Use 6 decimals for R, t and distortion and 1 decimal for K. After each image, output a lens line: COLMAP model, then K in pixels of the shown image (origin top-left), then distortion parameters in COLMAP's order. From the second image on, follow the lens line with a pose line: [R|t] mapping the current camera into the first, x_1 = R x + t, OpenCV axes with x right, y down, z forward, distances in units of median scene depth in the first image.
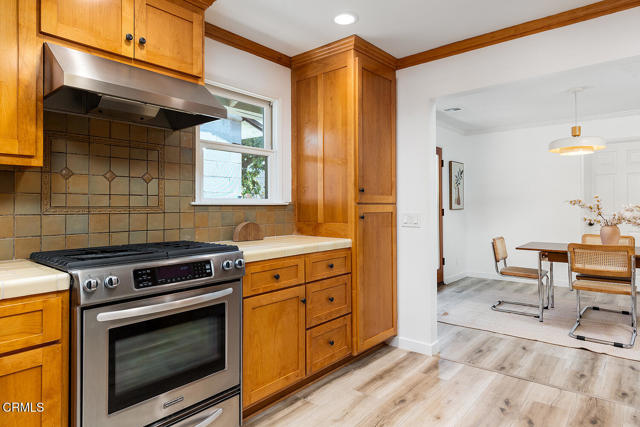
lens RADIAL K [[374.7, 0, 319.4], [0, 374.7, 209.0], [0, 0, 1]] dist [0.007132, -0.001552]
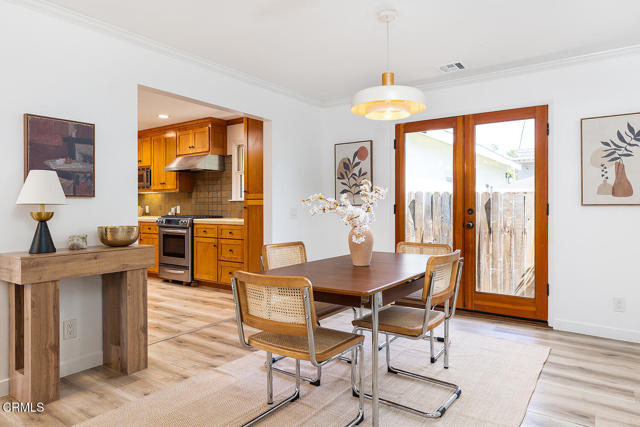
lens RADIAL K [[406.3, 0, 322.0], [0, 406.3, 210.5], [0, 0, 1]] dist [0.019451, 0.000736]
pose [[0.094223, 0.017658, -0.995395, 2.299512], [-0.003948, 0.999841, 0.017363, 0.002770], [0.995543, 0.002294, 0.094277, 1.373615]]
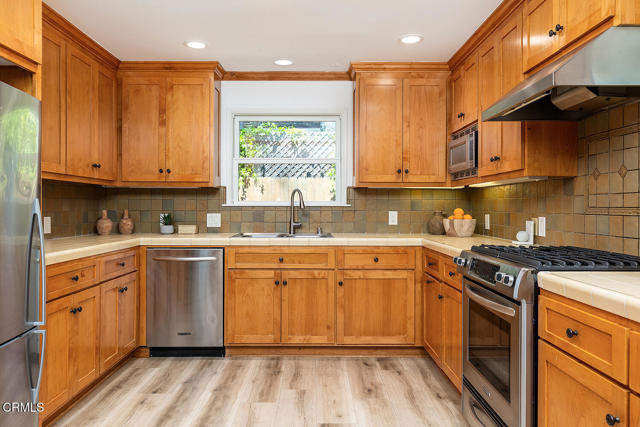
lens RADIAL K [[459.1, 0, 322.9], [0, 459.1, 209.7], [0, 0, 1]] dist [0.032261, 0.001873]
pose [[-0.756749, 0.007803, -0.653659, 0.580787], [-0.002556, 0.999886, 0.014896, -0.012548], [0.653700, 0.012943, -0.756643, 1.179793]]
